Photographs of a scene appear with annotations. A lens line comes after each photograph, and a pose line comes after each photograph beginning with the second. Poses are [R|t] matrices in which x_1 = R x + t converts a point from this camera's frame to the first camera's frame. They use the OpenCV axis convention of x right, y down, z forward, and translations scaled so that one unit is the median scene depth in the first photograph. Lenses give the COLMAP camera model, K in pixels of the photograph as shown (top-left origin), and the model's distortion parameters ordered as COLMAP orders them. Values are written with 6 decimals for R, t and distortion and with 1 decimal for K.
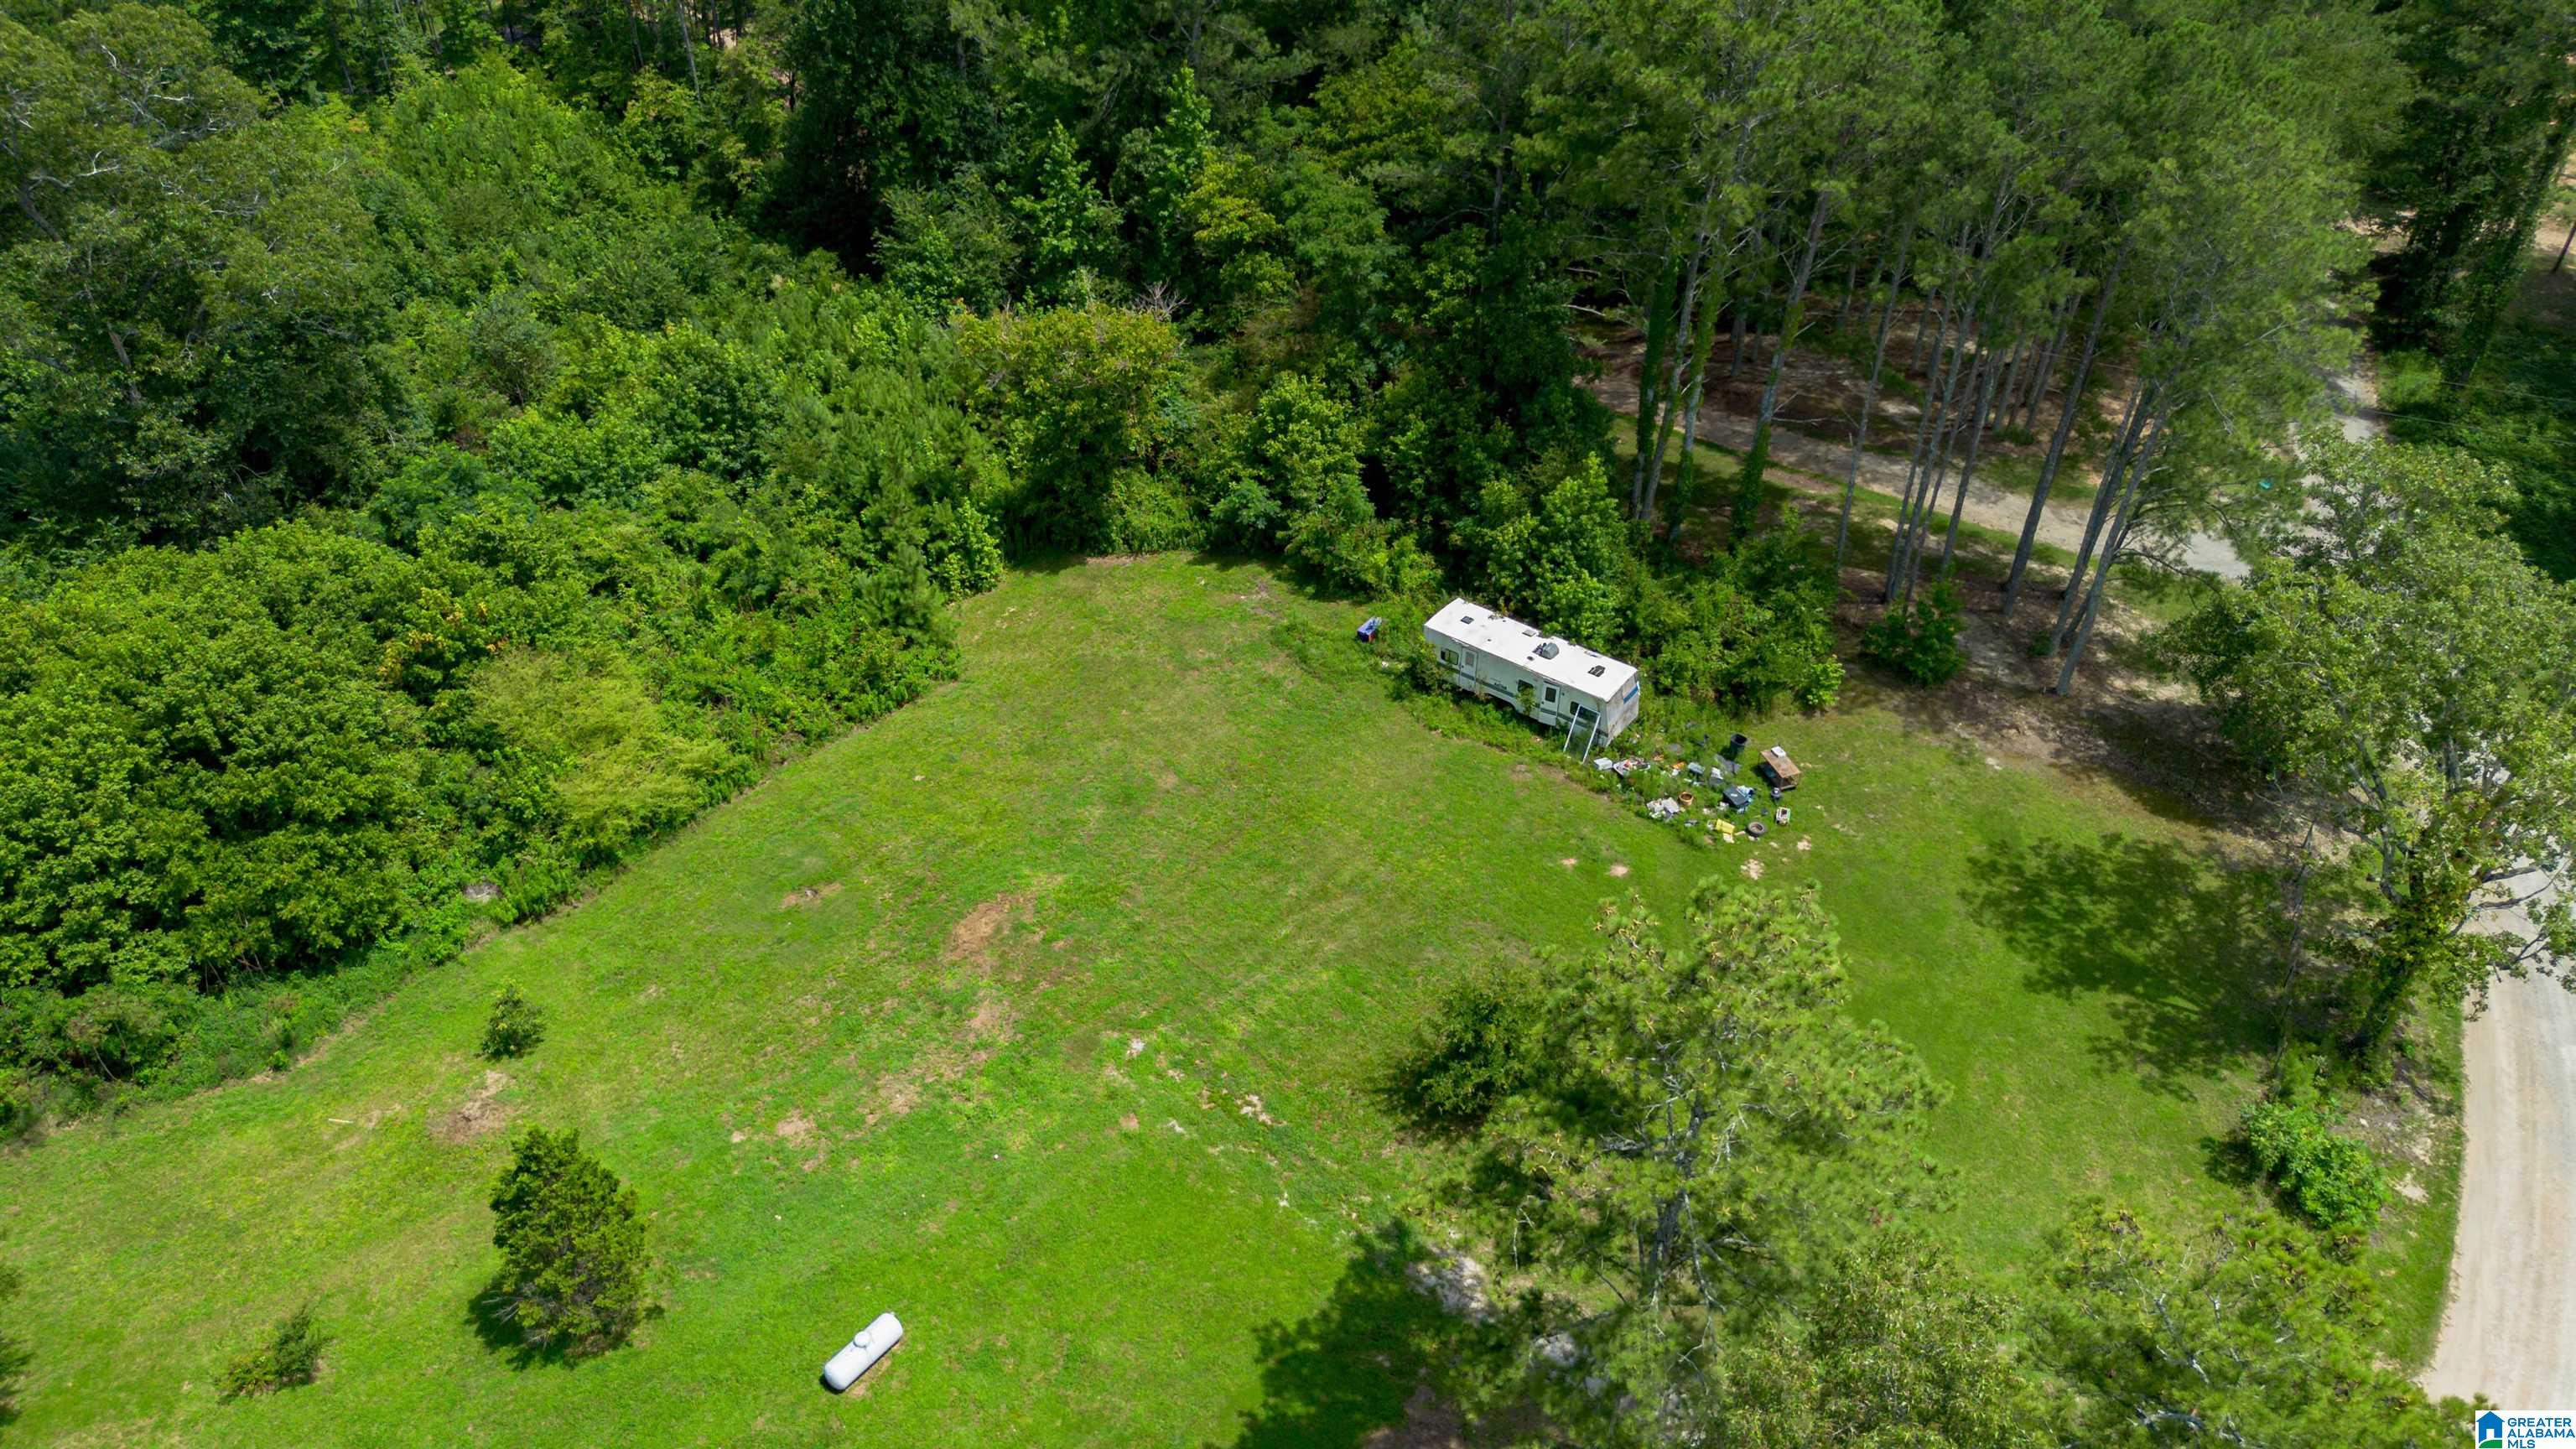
lens RADIAL K [[1828.5, 0, 1288.0], [0, 1828.5, 724.5], [0, 0, 1]] dist [0.059738, -0.054902]
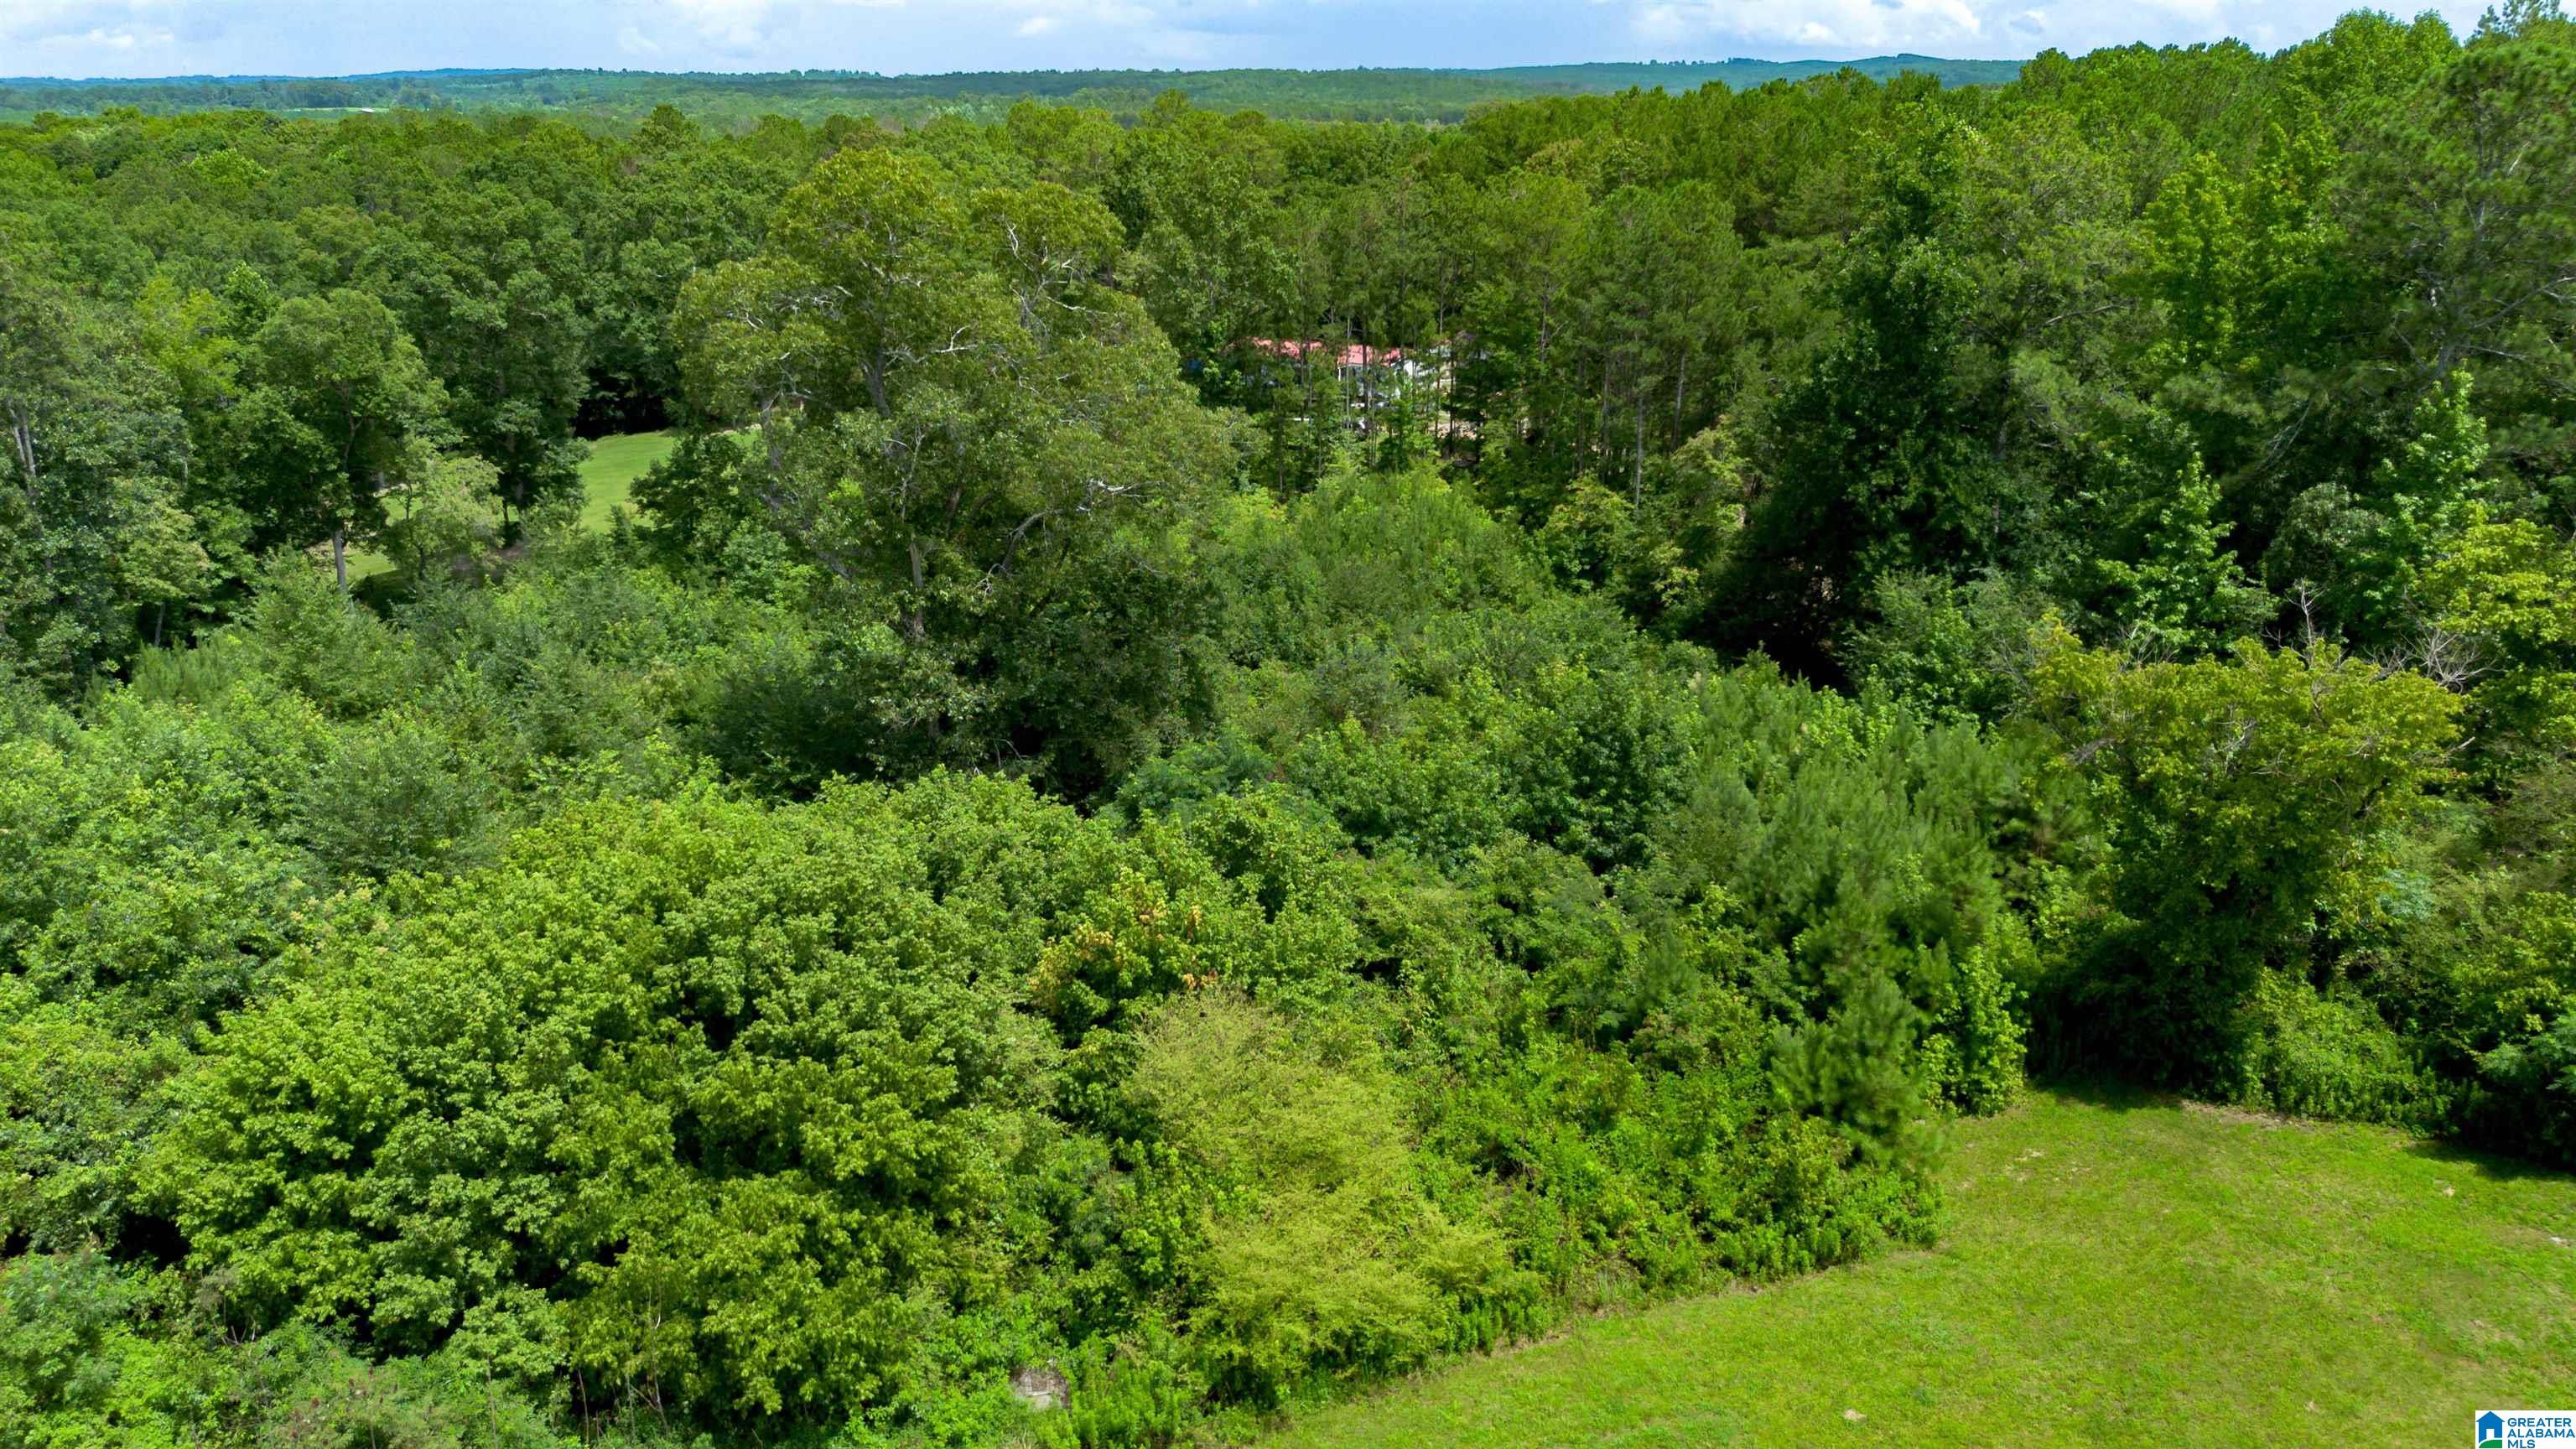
lens RADIAL K [[1828.5, 0, 1288.0], [0, 1828.5, 724.5], [0, 0, 1]] dist [0.059738, -0.054902]
pose [[0.890316, 0.139922, -0.433313, -0.140394], [-0.272693, 0.925938, -0.261298, 0.027202], [0.364660, 0.350799, 0.862533, 0.424885]]
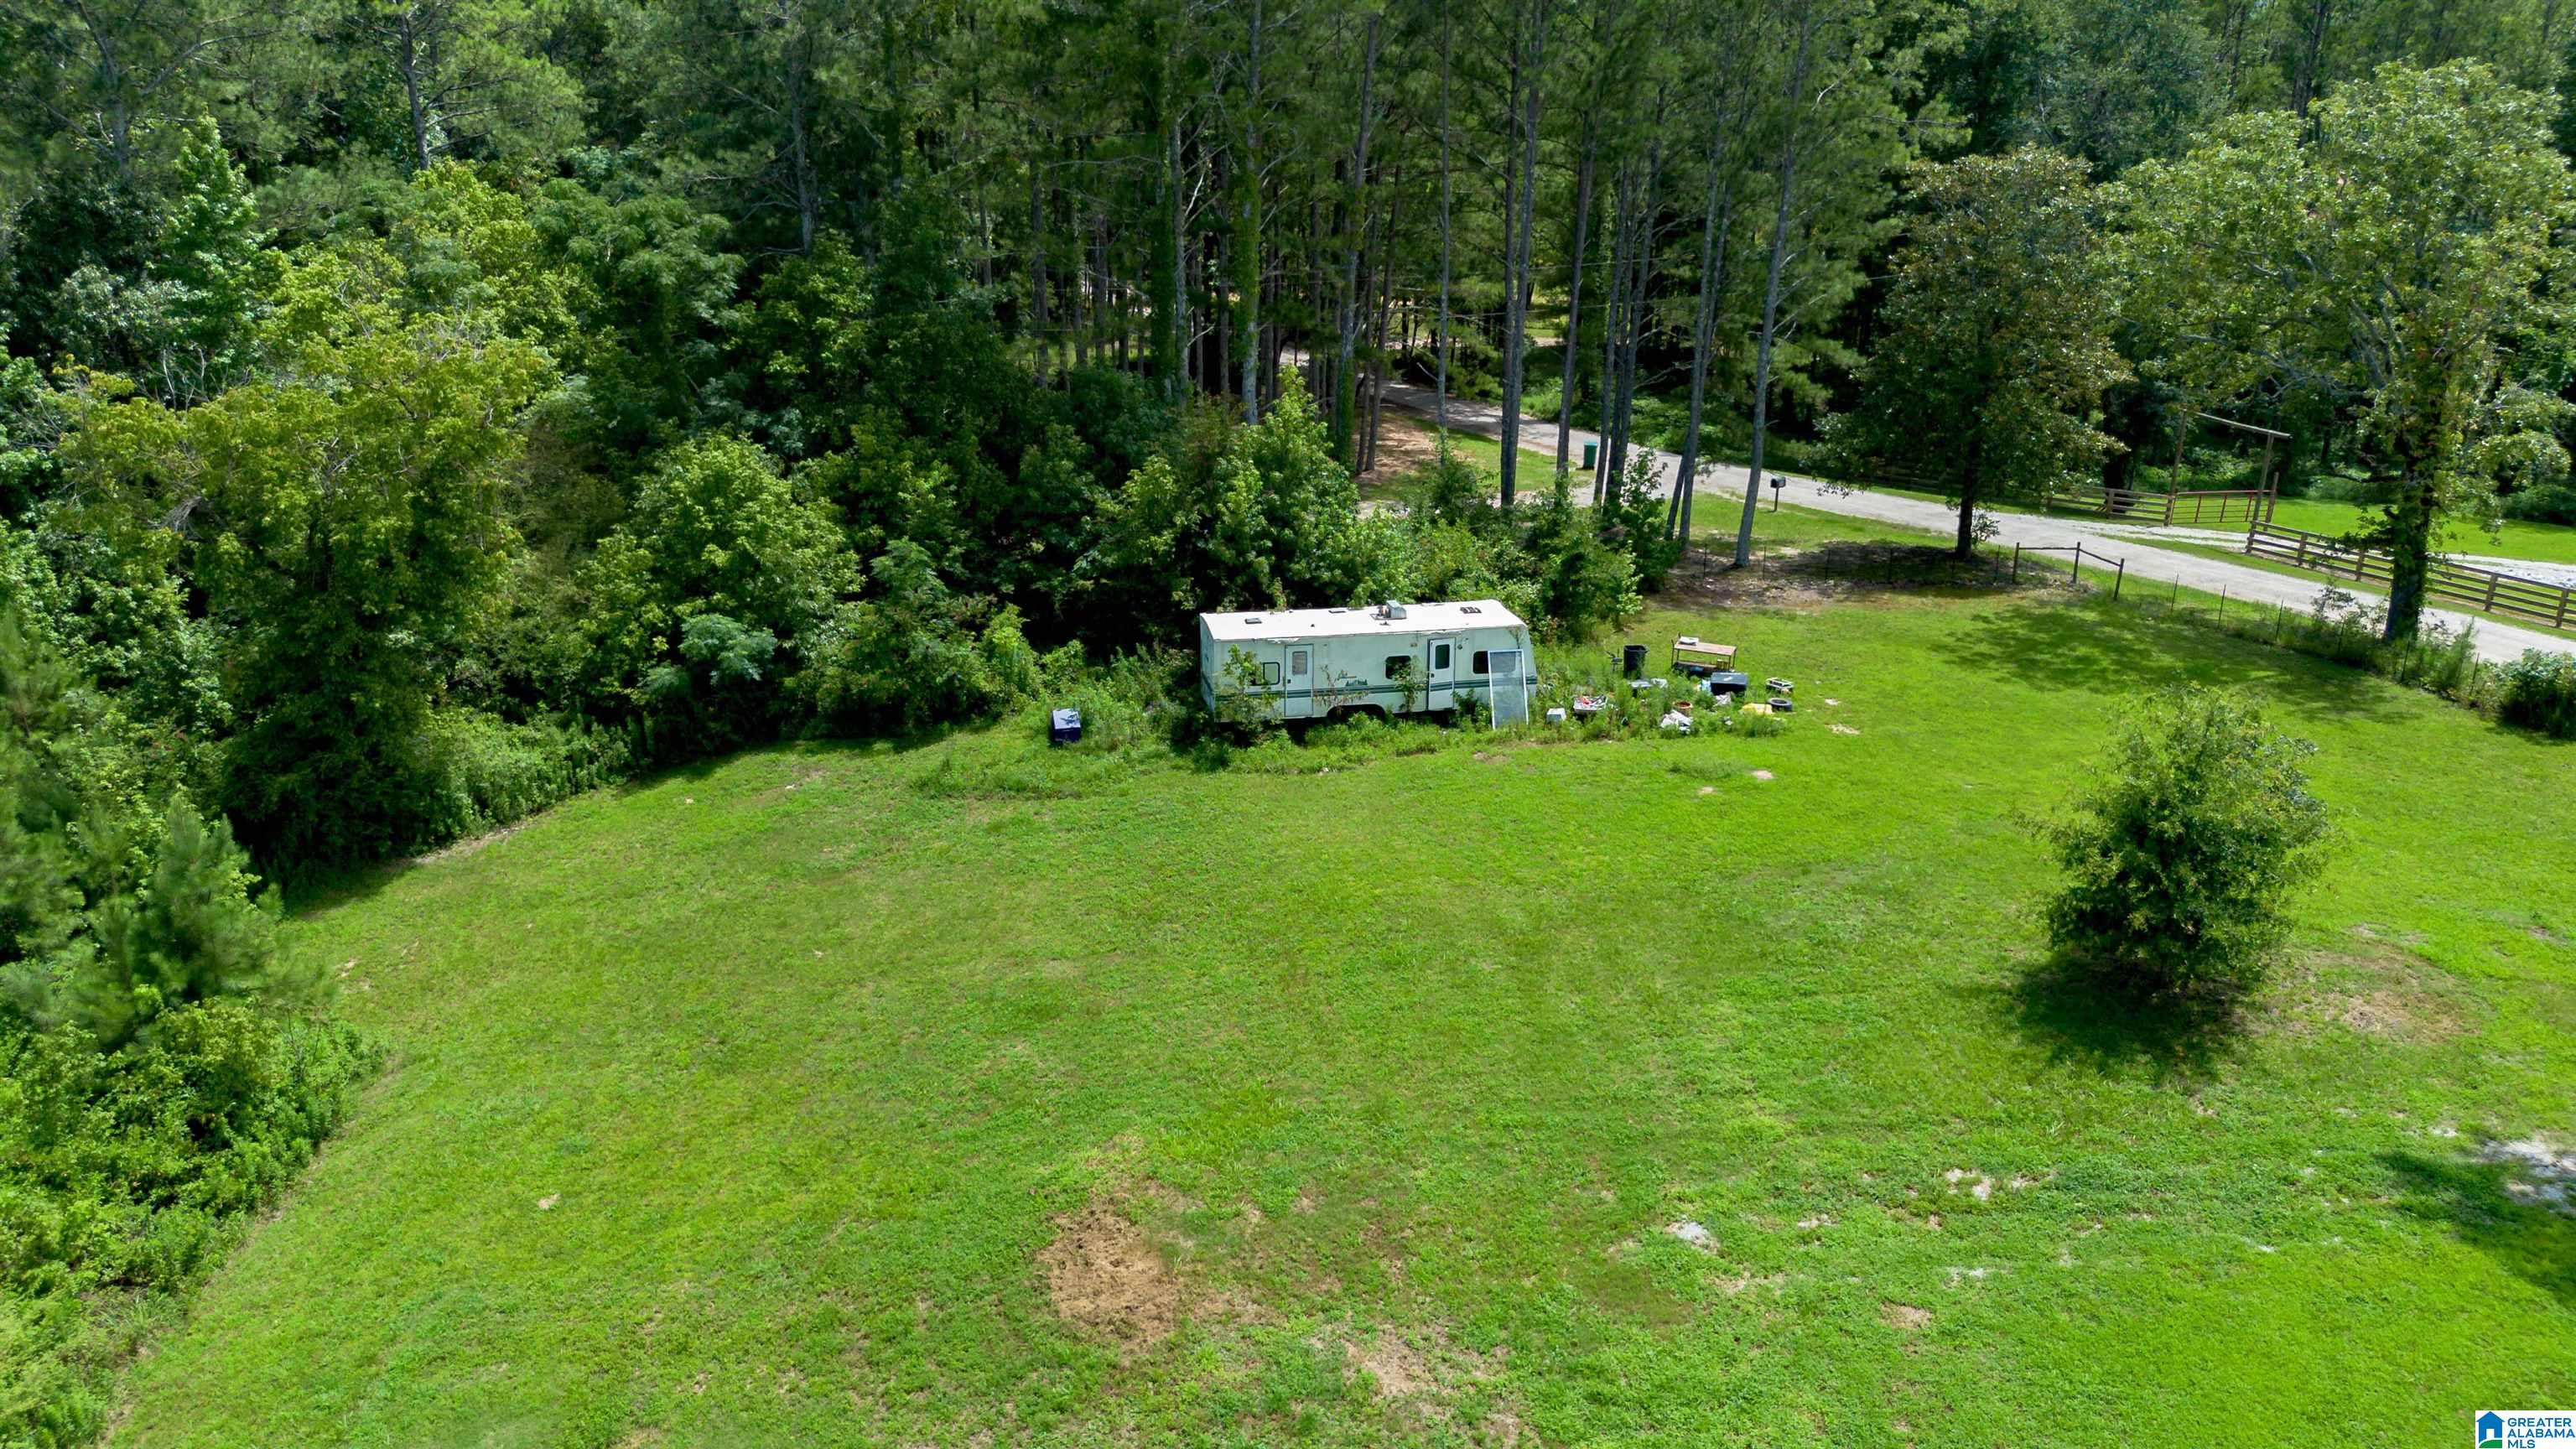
lens RADIAL K [[1828.7, 0, 1294.5], [0, 1828.7, 720.3], [0, 0, 1]] dist [0.043740, -0.043396]
pose [[0.666691, -0.241093, 0.705264, -0.340747], [0.452501, 0.882823, -0.125962, 0.059173], [-0.592255, 0.403111, 0.697665, 0.534466]]
